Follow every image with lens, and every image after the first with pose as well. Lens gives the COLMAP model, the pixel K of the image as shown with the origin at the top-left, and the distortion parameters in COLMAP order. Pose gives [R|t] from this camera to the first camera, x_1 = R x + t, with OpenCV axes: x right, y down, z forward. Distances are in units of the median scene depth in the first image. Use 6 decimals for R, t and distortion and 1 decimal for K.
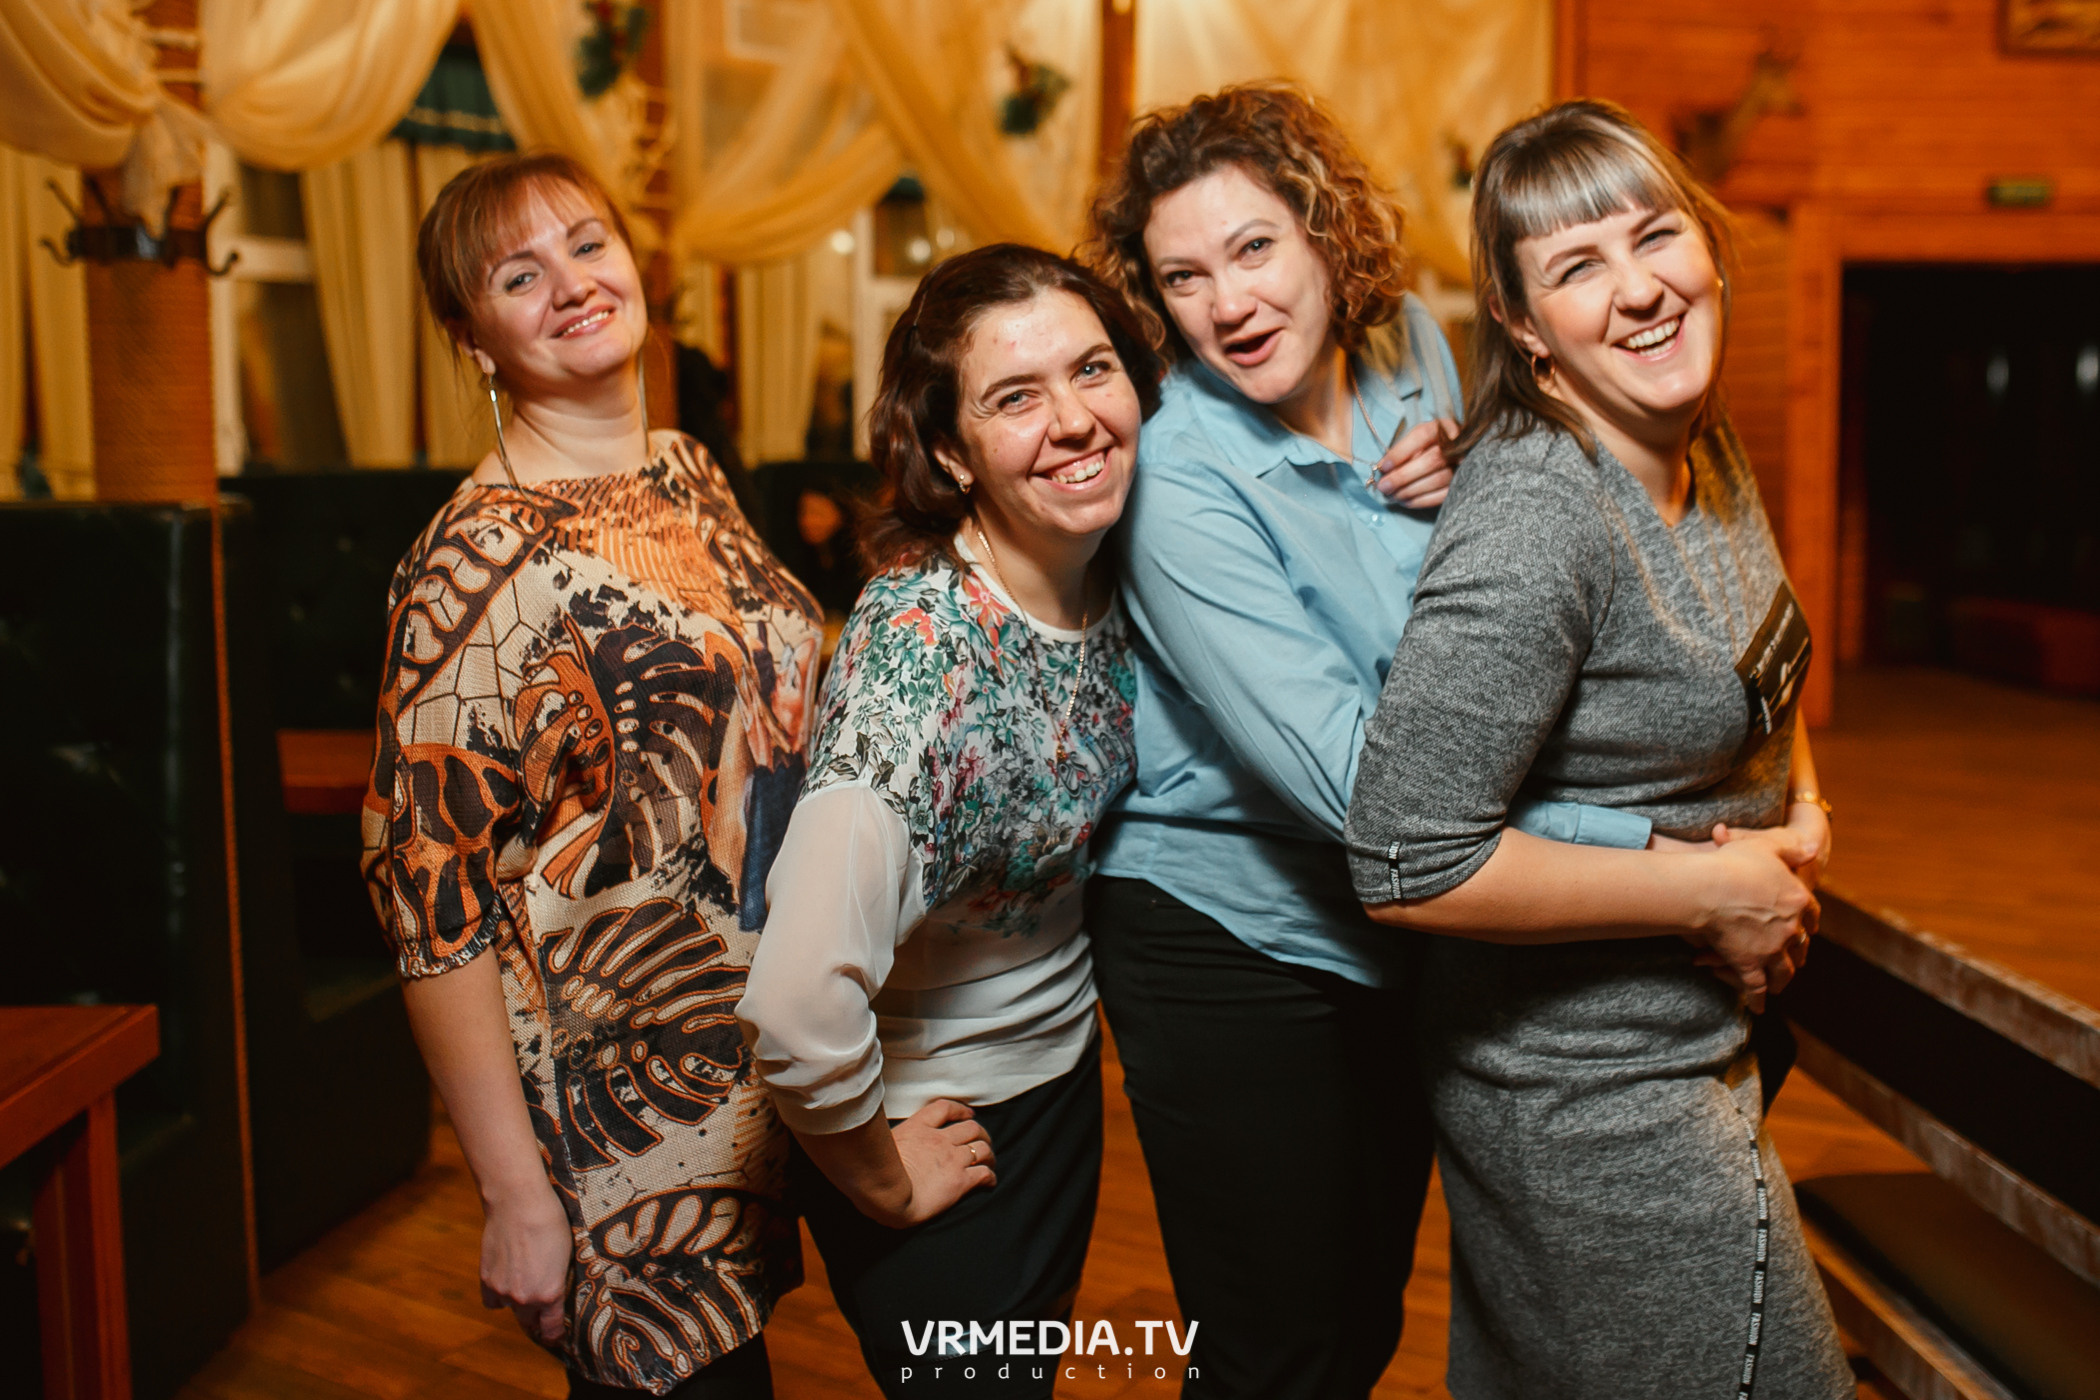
lens RADIAL K [[2182.7, 0, 1050.0], [0, 2182.7, 700.0], [0, 0, 1]] dist [-0.024521, 0.023687]
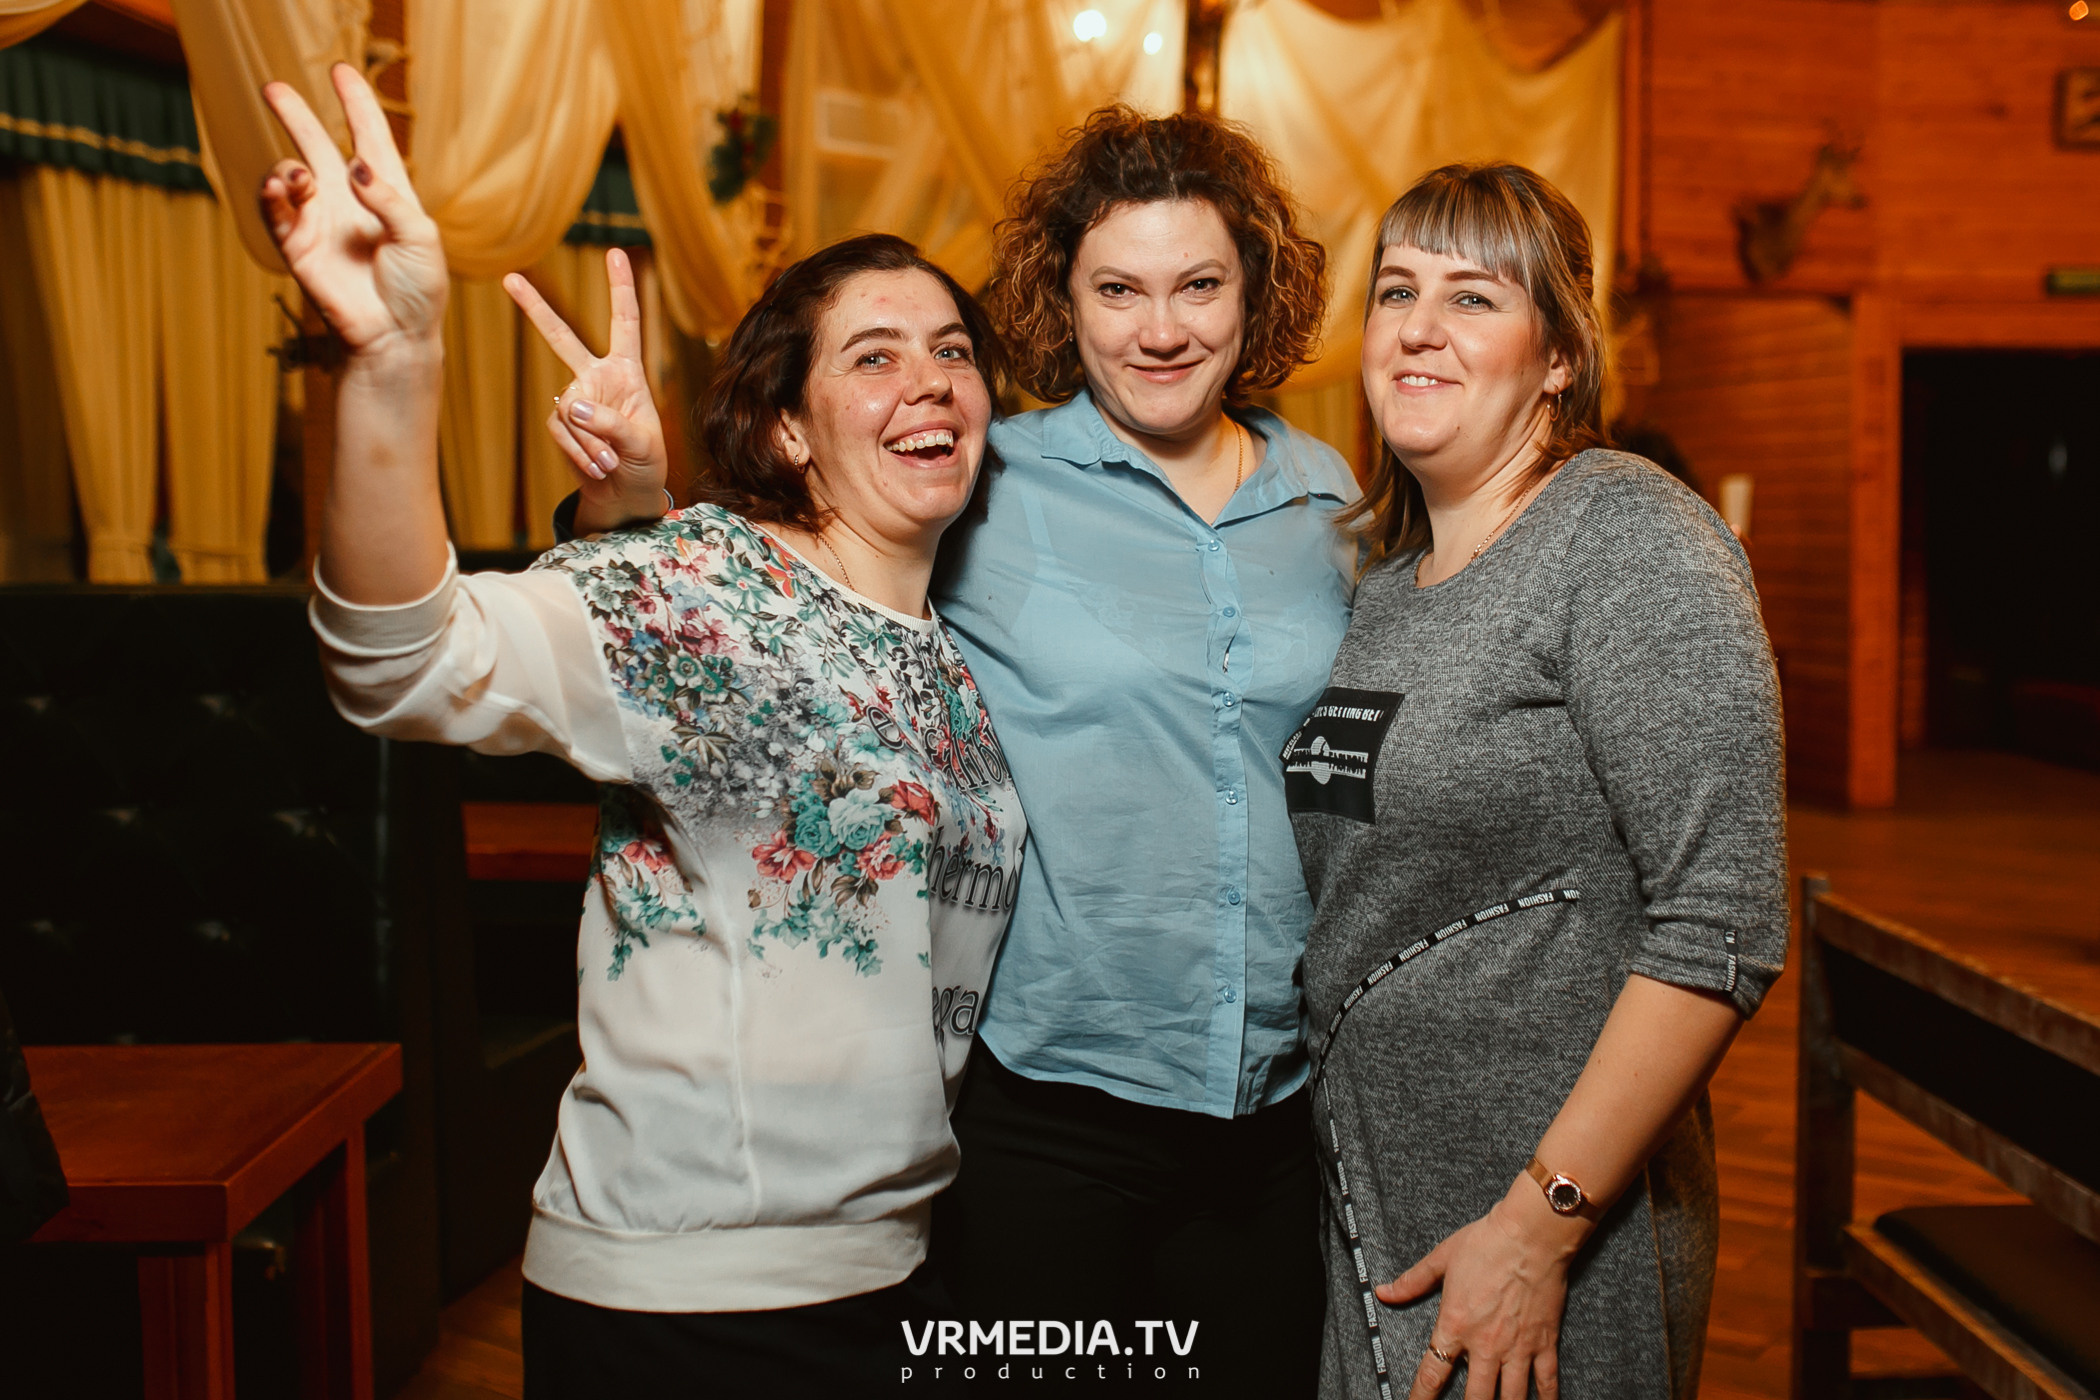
lens RADIAL K [[2353.6, 0, 1012.6], [0, 2353.6, 708.3], [0, 0, 1]] dist [-0.005655, -0.015169]
pose [[0.999970, 0.003365, -0.006998, -0.076573], [-0.003594, 0.999449, -0.033007, 0.007195], [0.006883, 0.033031, 0.999431, -0.166692]]
